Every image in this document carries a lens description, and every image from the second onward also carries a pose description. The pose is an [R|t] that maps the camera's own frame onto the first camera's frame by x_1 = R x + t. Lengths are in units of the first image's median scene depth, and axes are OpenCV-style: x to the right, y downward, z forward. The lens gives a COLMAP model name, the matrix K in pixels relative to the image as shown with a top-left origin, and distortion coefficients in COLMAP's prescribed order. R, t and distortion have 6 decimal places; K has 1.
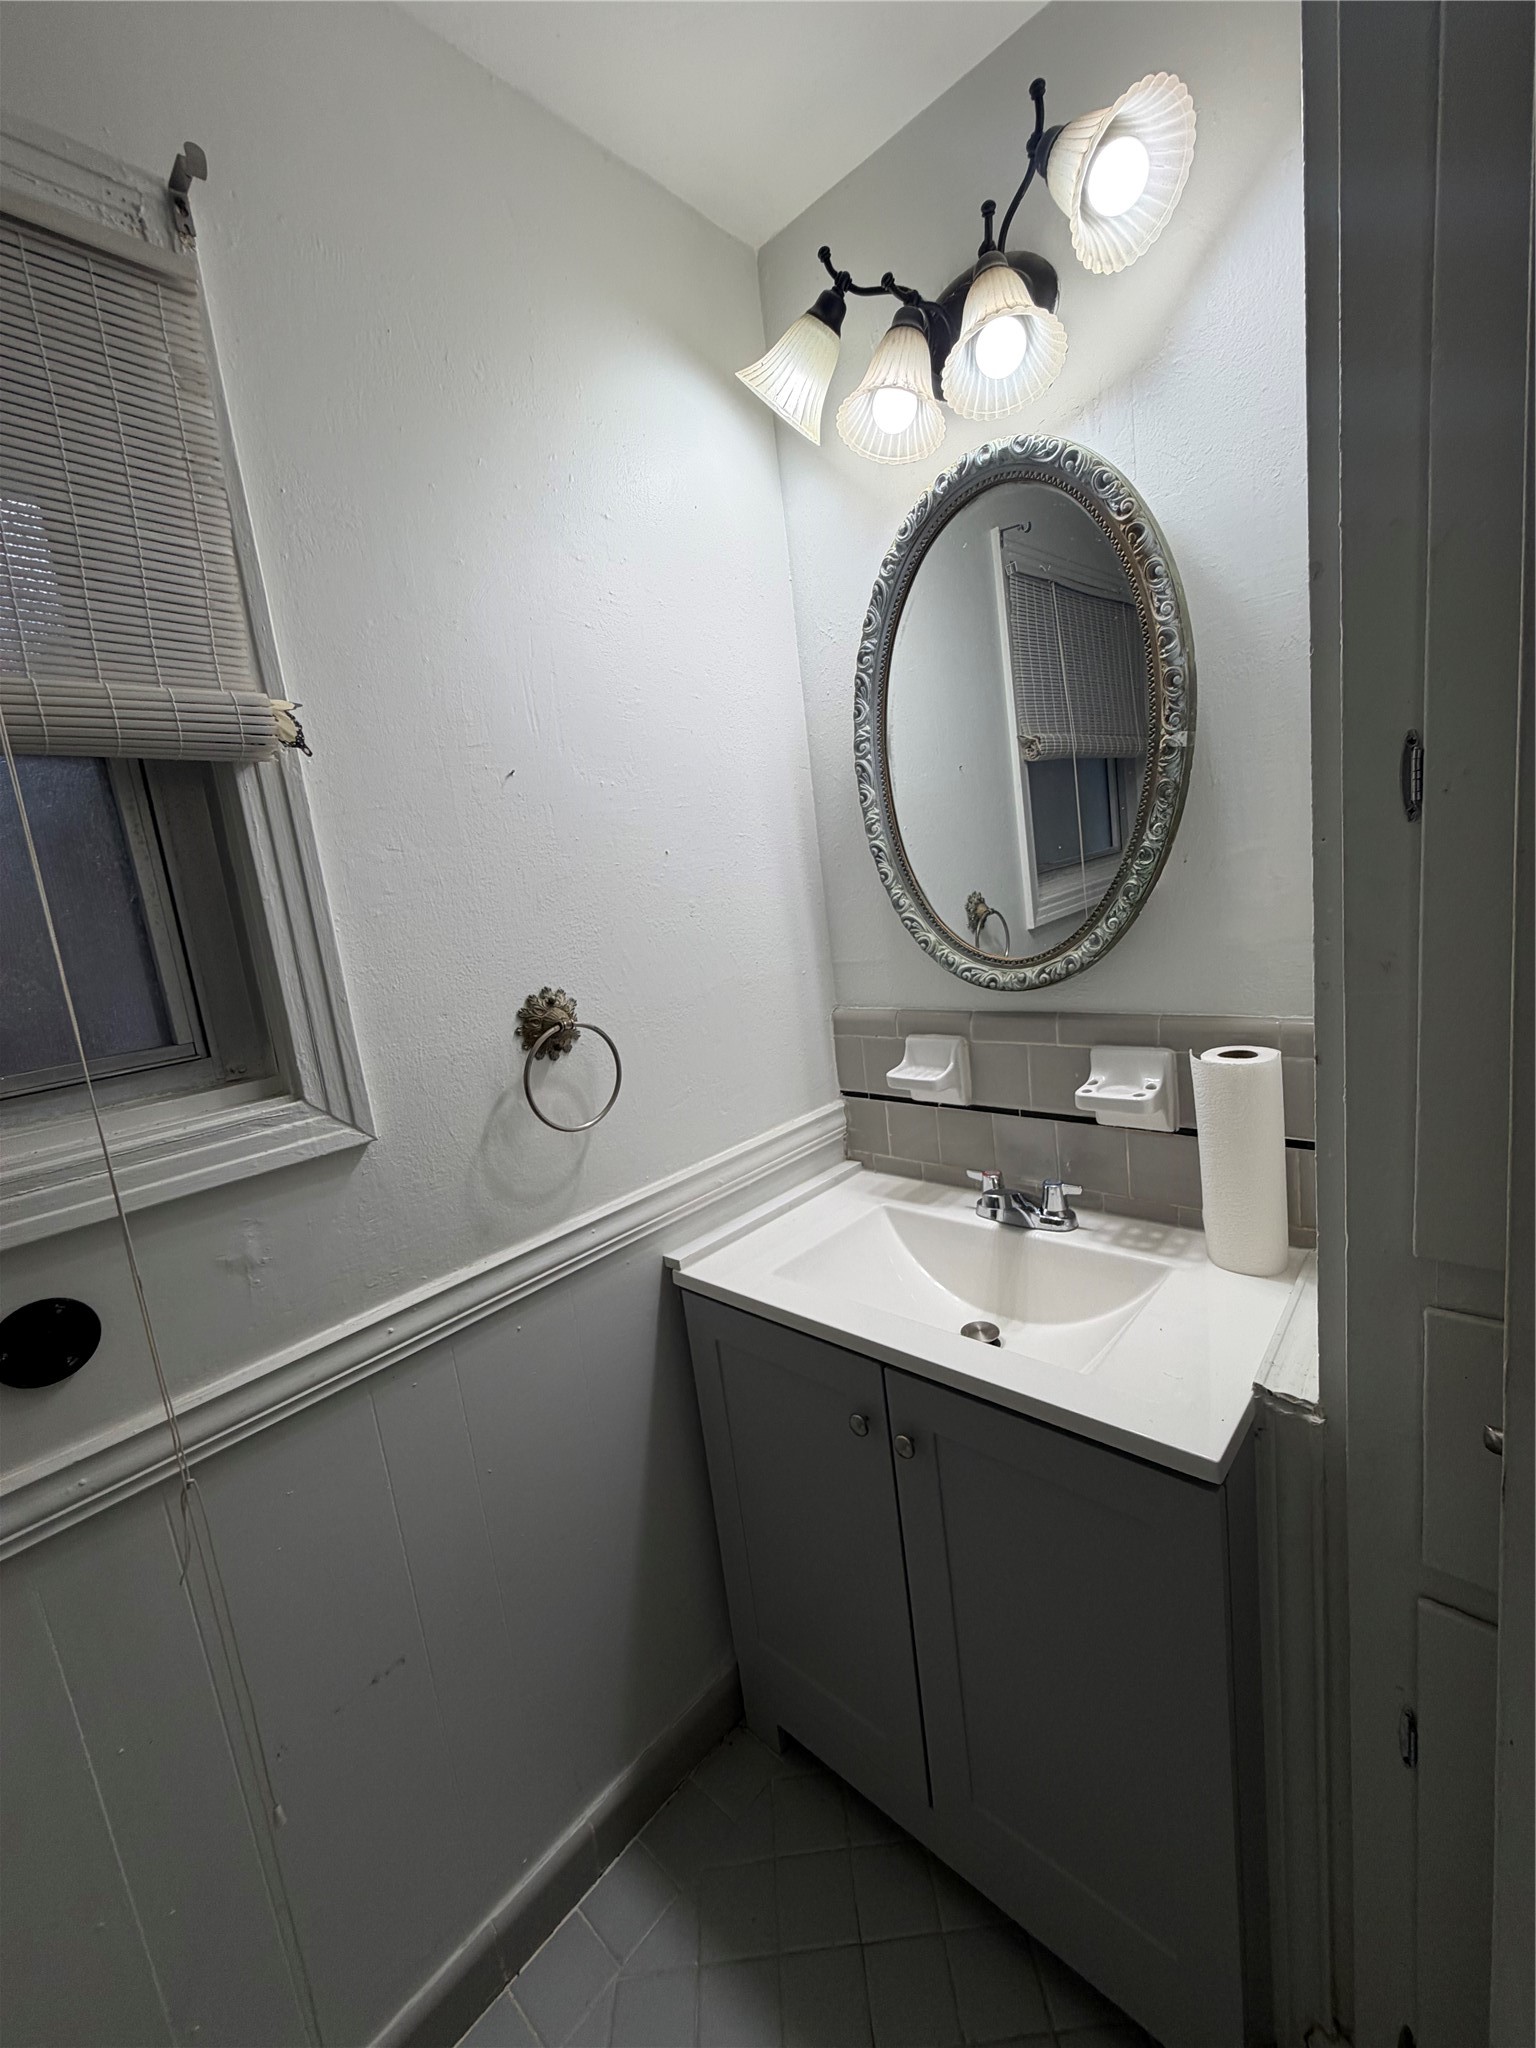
lens RADIAL K [[827.3, 0, 769.1], [0, 827.3, 1027.9], [0, 0, 1]] dist [-0.000622, -0.000175]
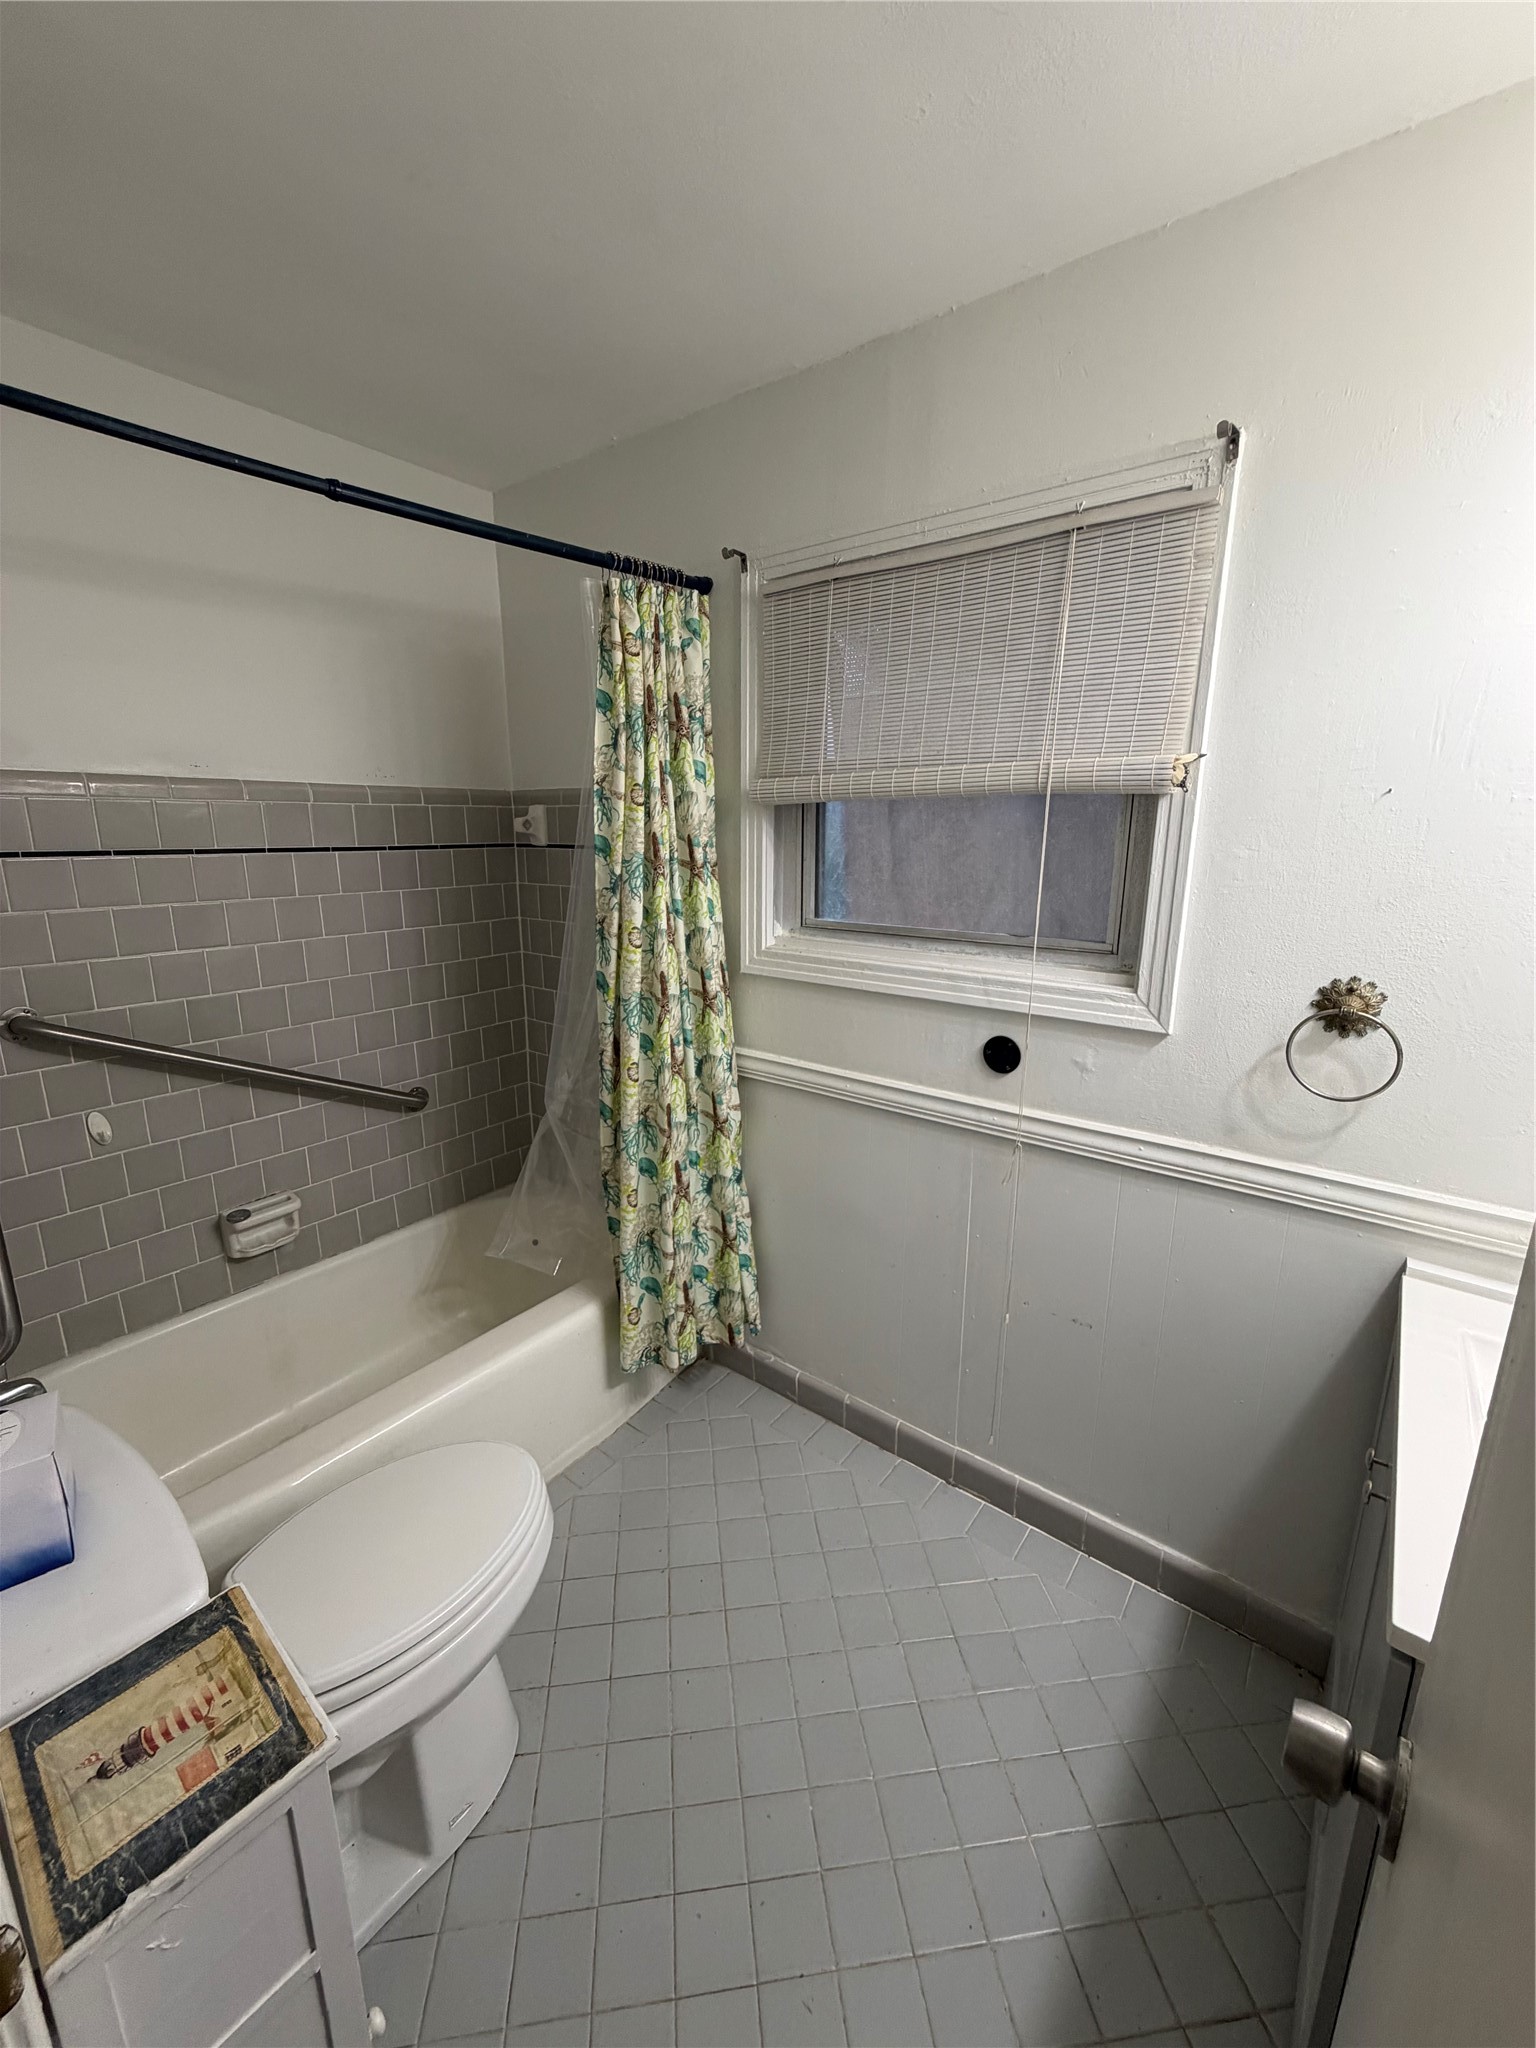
lens RADIAL K [[827.3, 0, 767.8], [0, 827.3, 1015.7], [0, 0, 1]] dist [-0.000622, -0.000175]
pose [[0.066456, 0.342298, -0.937238, 0.940901], [-0.176020, 0.928605, 0.326664, -0.278673], [0.982141, 0.143264, 0.121962, 0.064030]]
